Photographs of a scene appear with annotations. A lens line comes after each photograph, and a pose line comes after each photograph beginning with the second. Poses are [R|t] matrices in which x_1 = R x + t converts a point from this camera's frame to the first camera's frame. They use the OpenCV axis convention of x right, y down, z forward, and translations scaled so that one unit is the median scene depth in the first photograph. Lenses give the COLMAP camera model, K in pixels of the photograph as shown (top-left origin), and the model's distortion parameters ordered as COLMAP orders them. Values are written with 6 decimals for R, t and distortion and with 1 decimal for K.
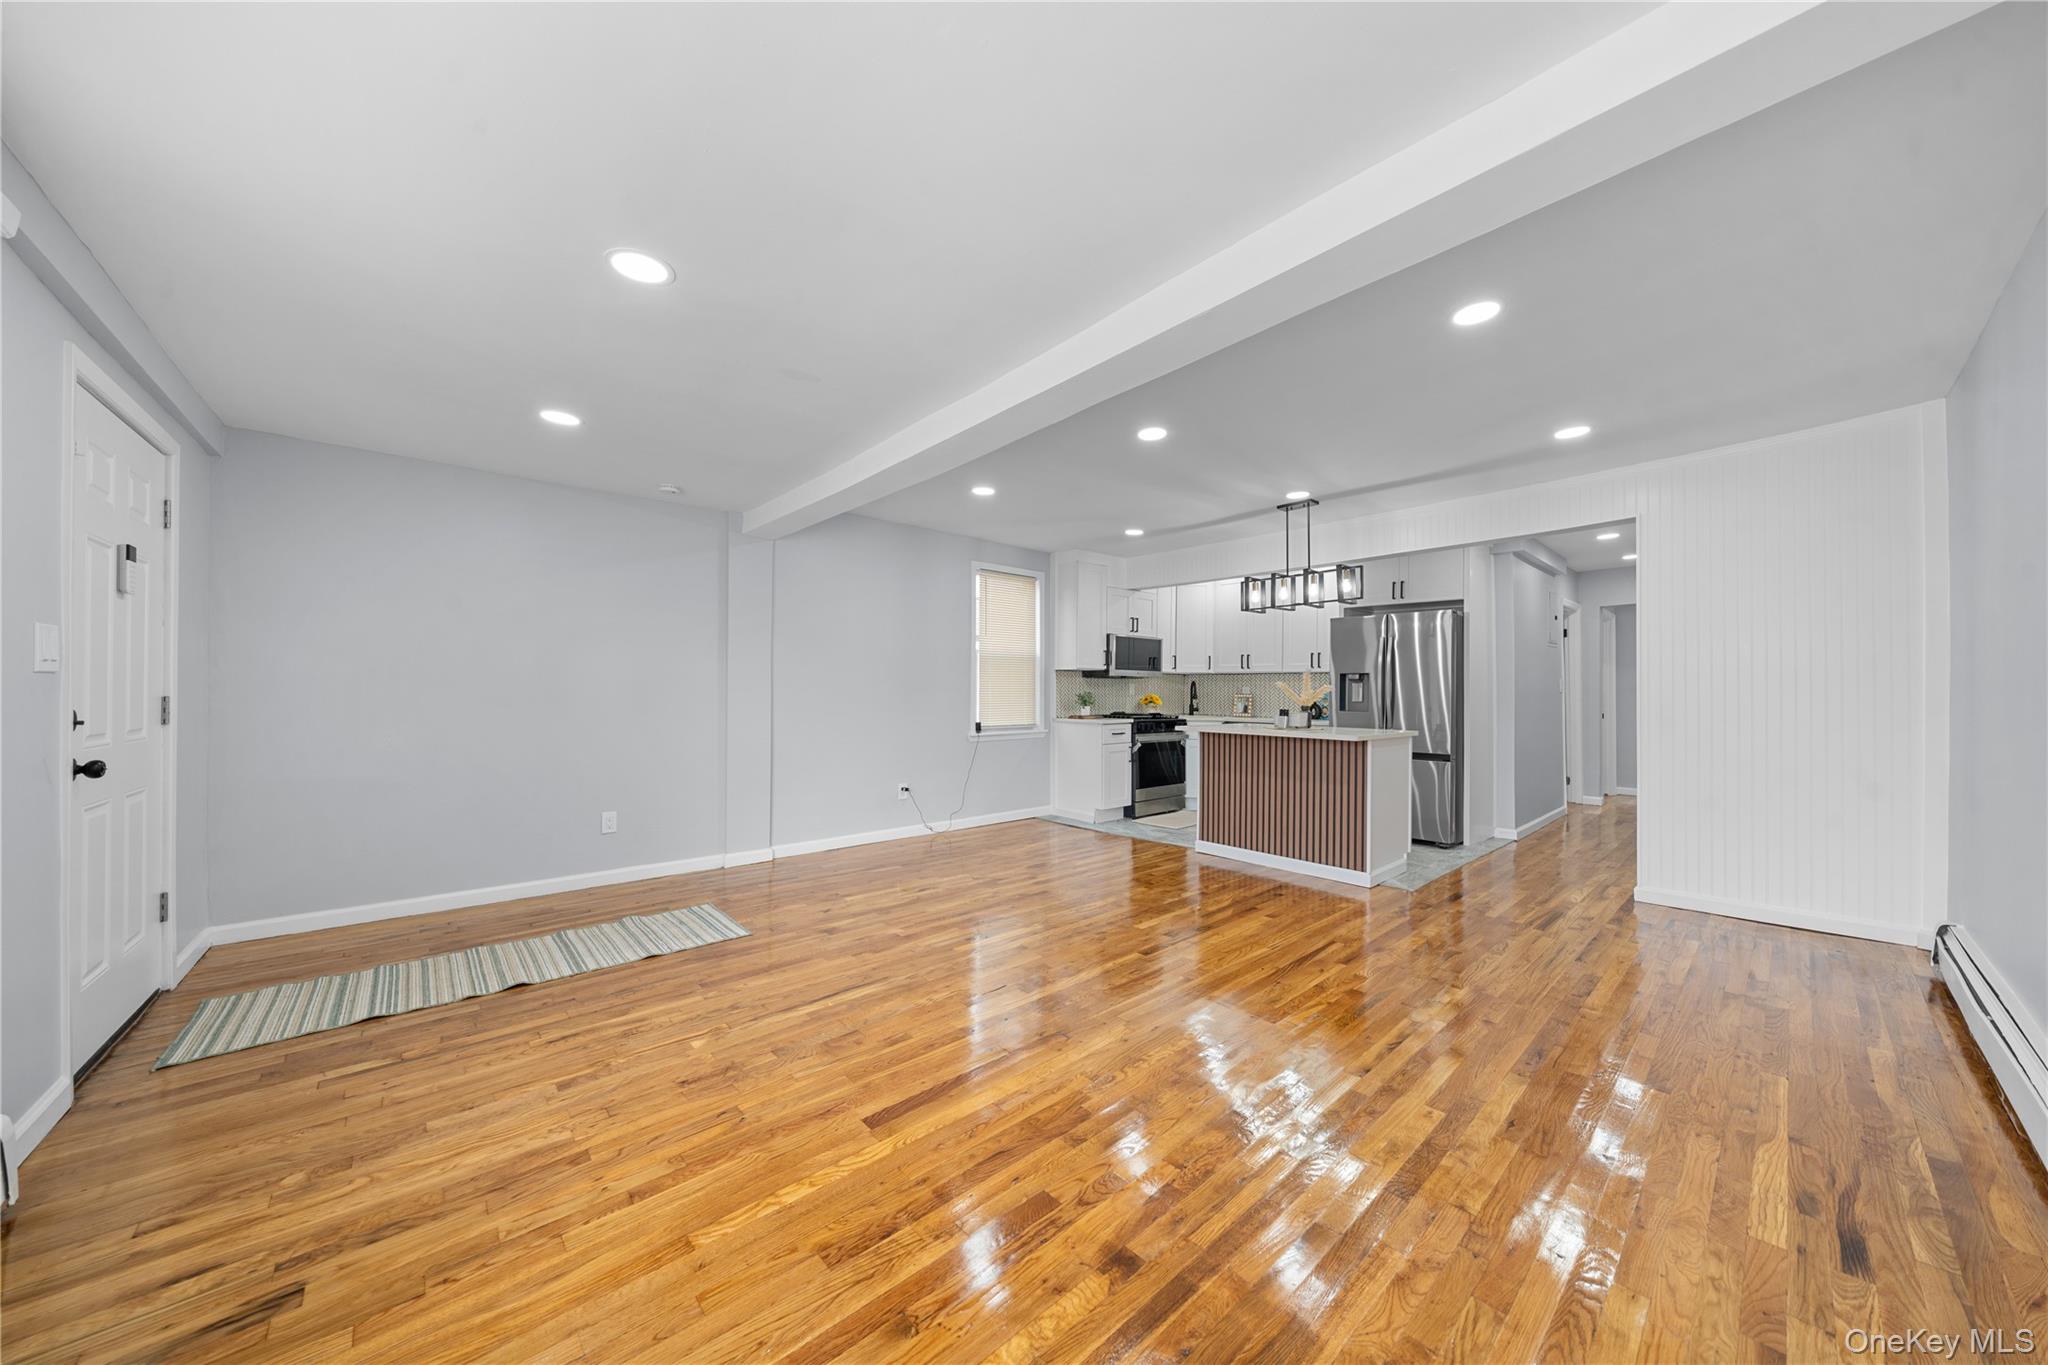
lens RADIAL K [[693.5, 0, 1026.0], [0, 693.5, 689.2], [0, 0, 1]] dist [-0.000820, 0.000016]
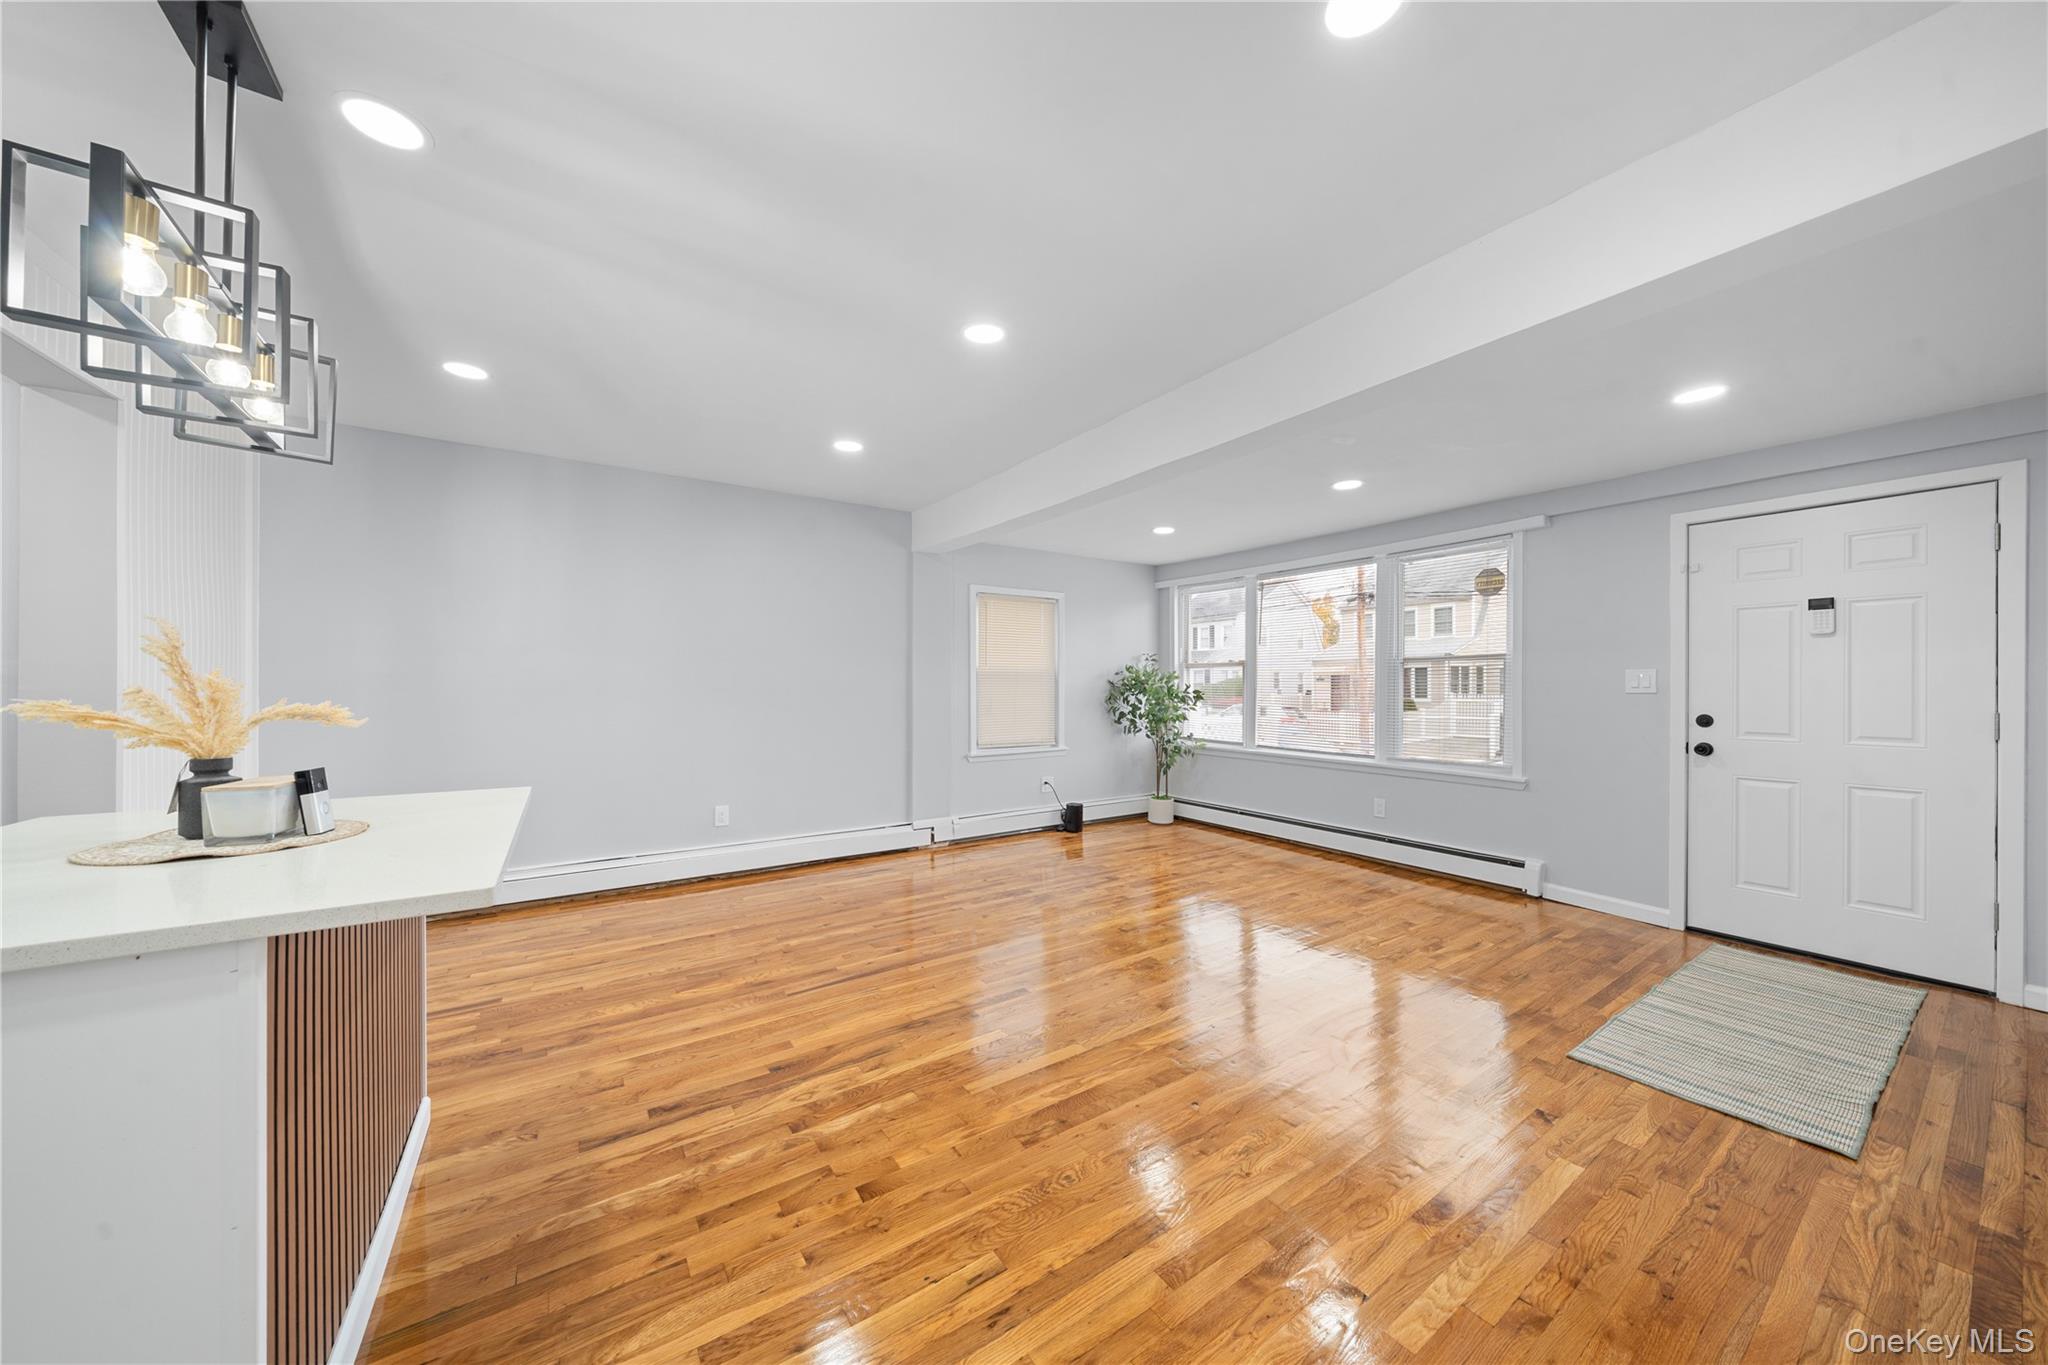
lens RADIAL K [[693.5, 0, 1028.8], [0, 693.5, 687.7], [0, 0, 1]] dist [-0.000820, 0.000016]
pose [[-0.991648, -0.007120, 0.128780, 0.059096], [-0.007576, 0.999967, -0.003047, -0.013673], [-0.128754, -0.003997, -0.991669, 2.213177]]
